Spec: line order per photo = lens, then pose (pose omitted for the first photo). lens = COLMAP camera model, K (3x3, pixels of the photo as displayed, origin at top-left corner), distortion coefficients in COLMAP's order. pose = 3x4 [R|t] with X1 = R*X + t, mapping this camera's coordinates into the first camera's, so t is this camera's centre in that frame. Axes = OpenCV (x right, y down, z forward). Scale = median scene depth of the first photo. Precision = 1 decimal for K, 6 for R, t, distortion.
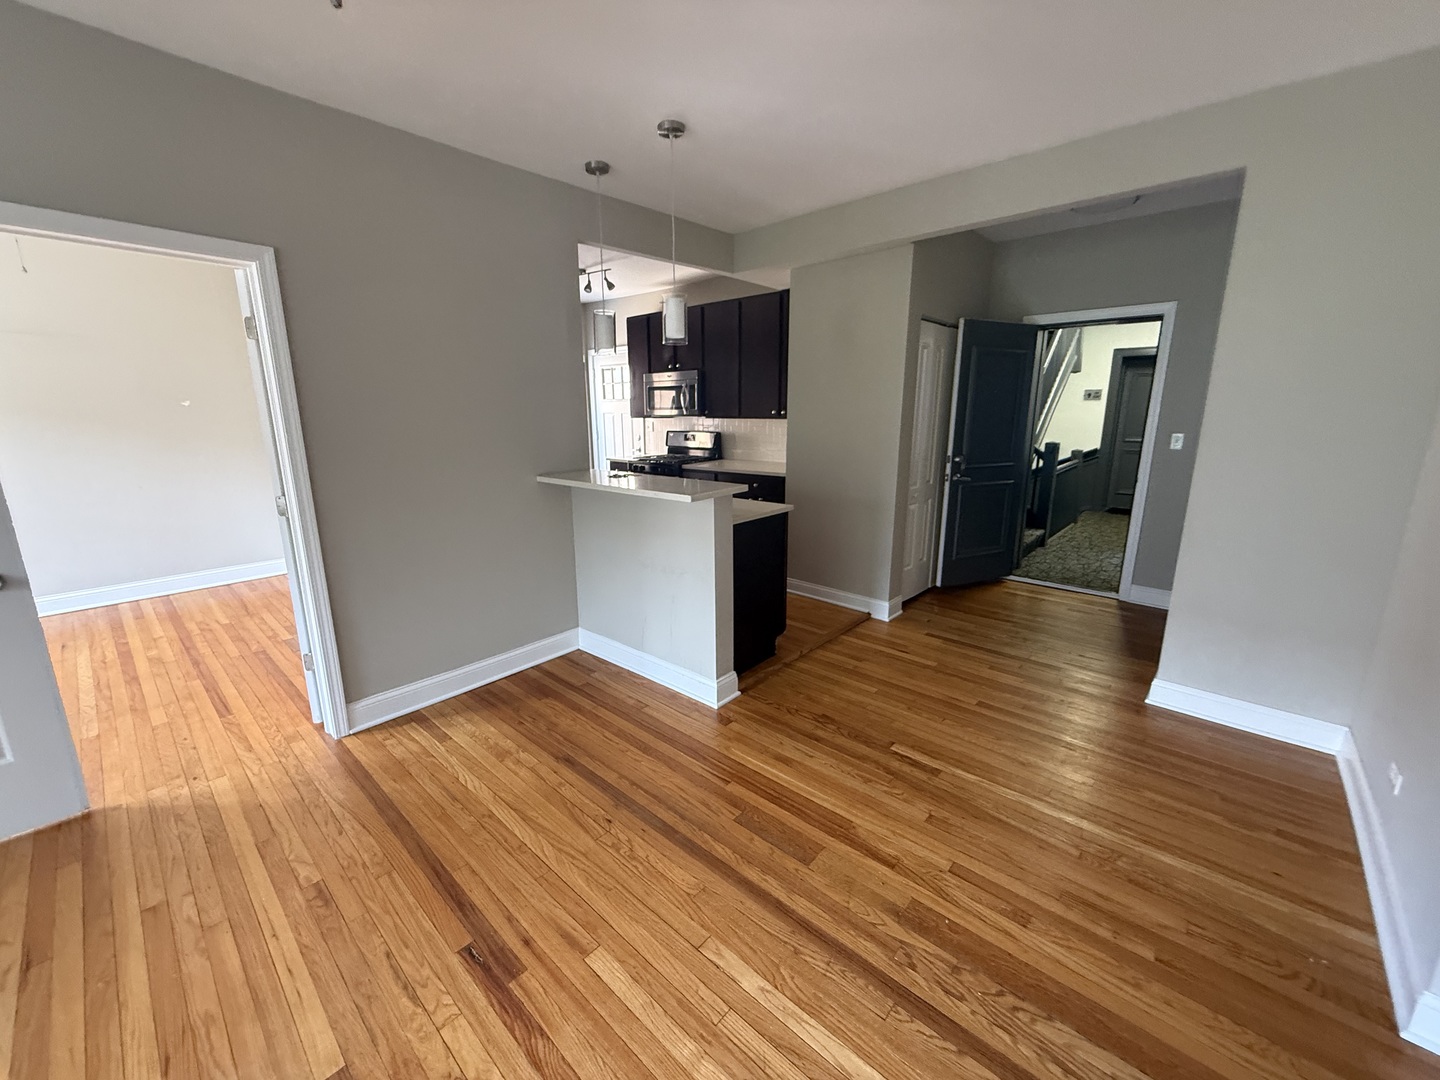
lens RADIAL K [[574.6, 0, 716.5], [0, 574.6, 533.1], [0, 0, 1]] dist [0.000752, 0.000104]
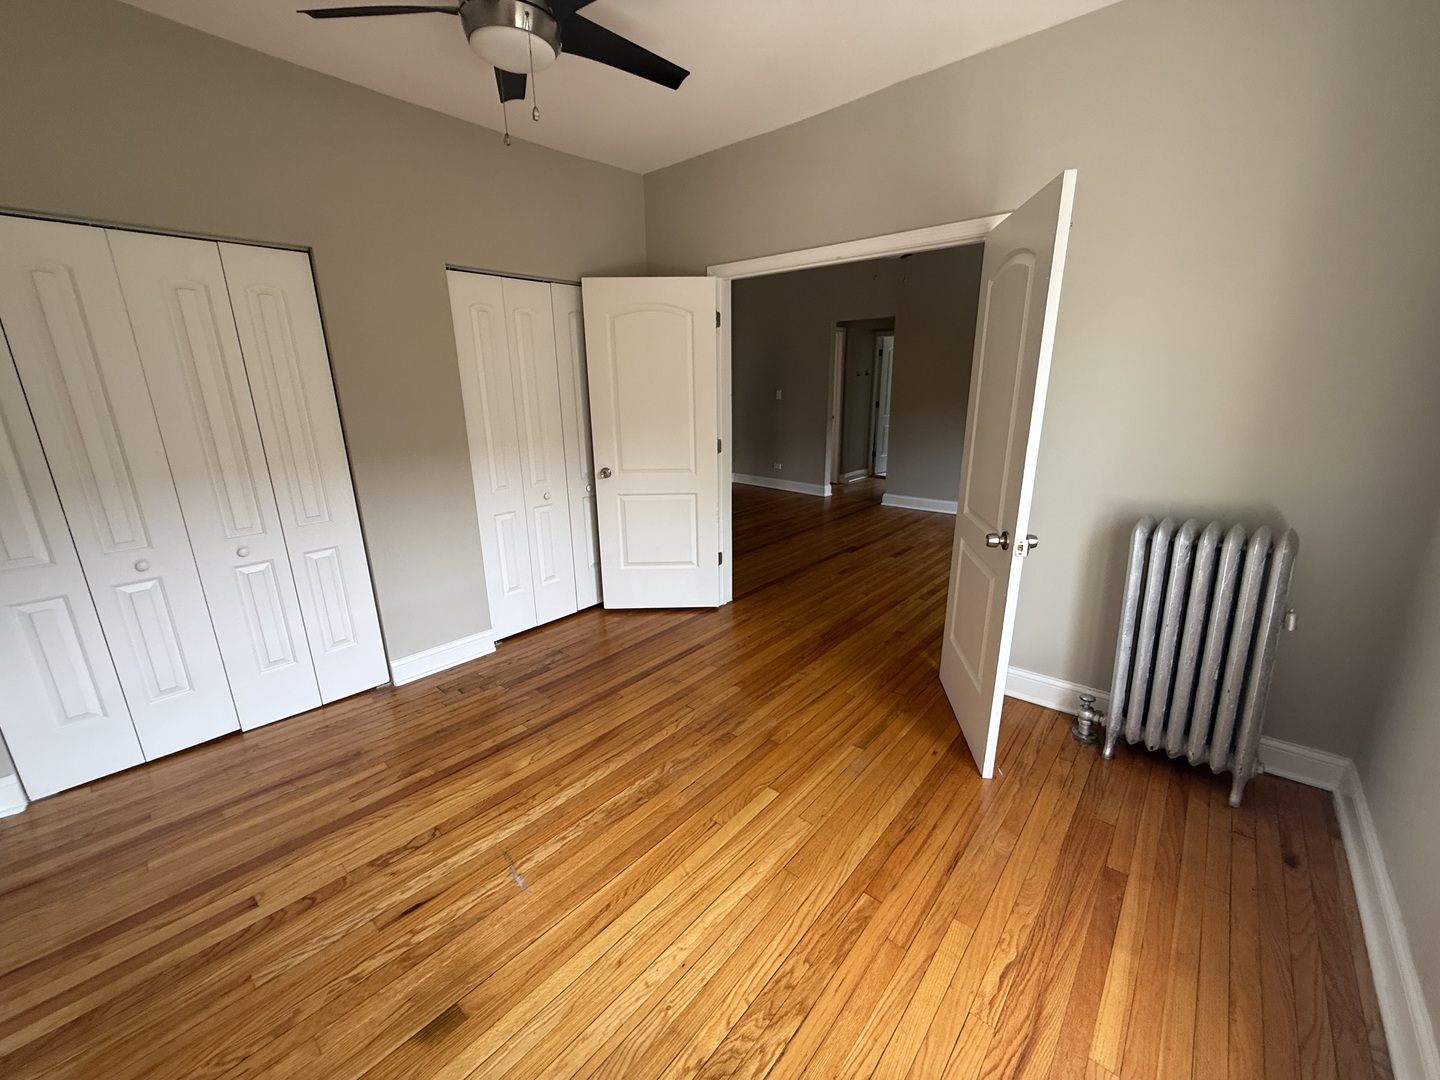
lens RADIAL K [[574.6, 0, 727.5], [0, 574.6, 537.2], [0, 0, 1]] dist [0.000752, 0.000104]
pose [[-0.031999, -0.261262, 0.964737, -1.520219], [0.227759, 0.937931, 0.261557, -0.134740], [-0.973192, 0.228097, 0.029492, 0.695056]]
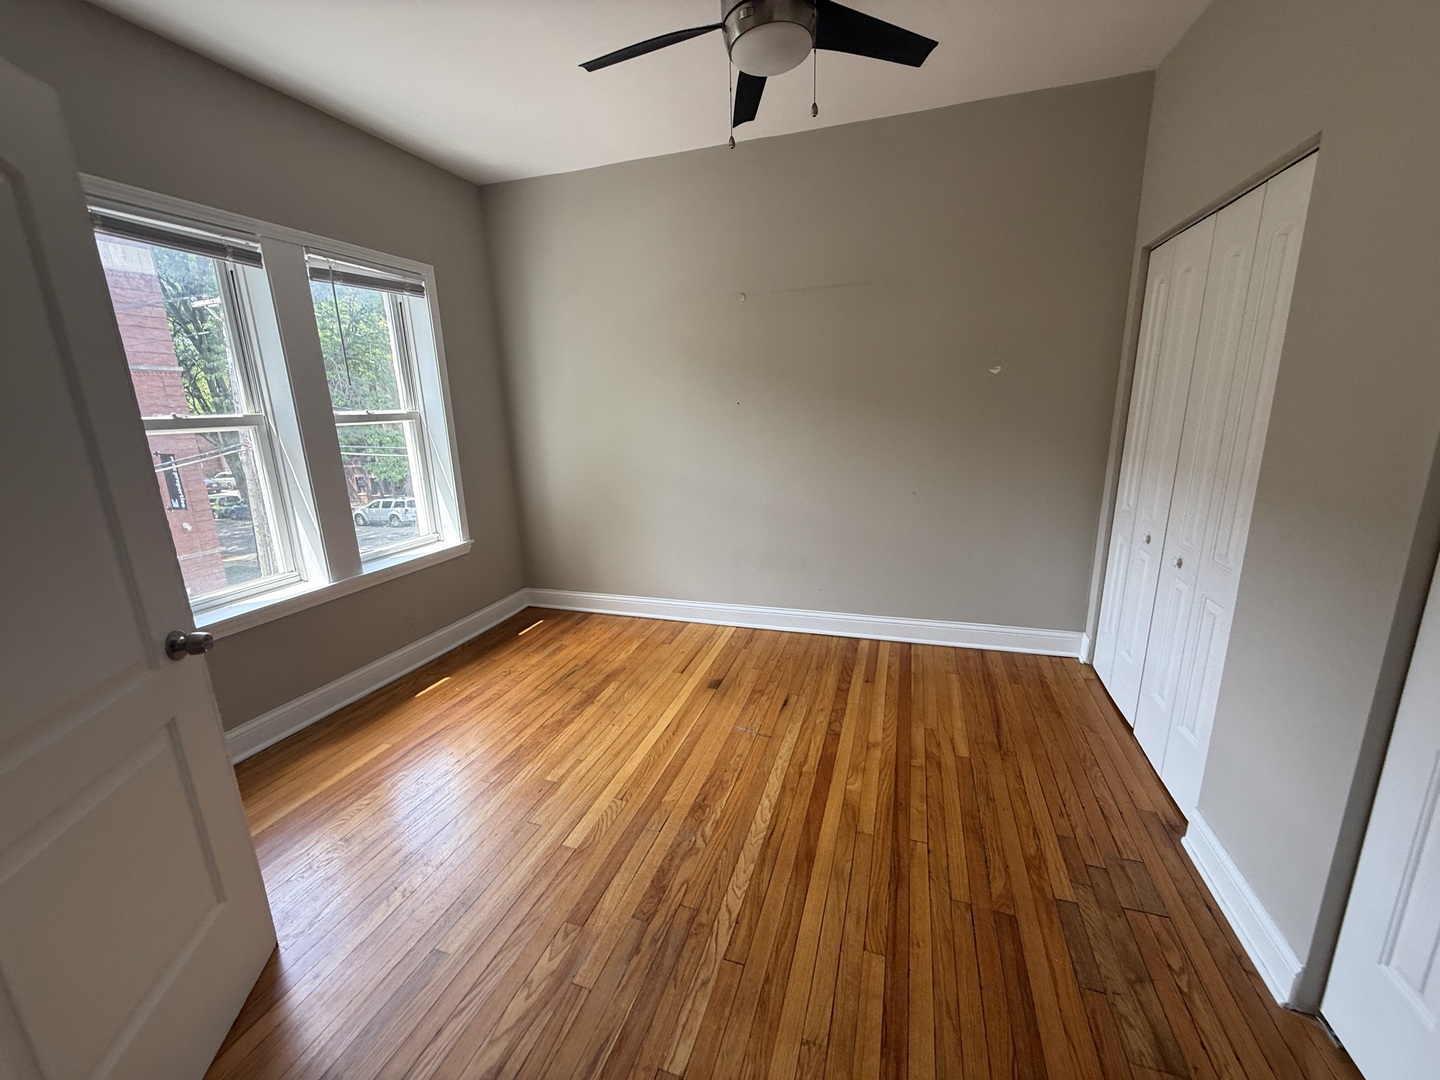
lens RADIAL K [[574.6, 0, 725.5], [0, 574.6, 537.1], [0, 0, 1]] dist [0.000752, 0.000104]
pose [[0.409133, 0.203906, -0.889400, -0.559014], [-0.169571, 0.974724, 0.145463, -0.107366], [0.896580, 0.091303, 0.433369, 0.599633]]
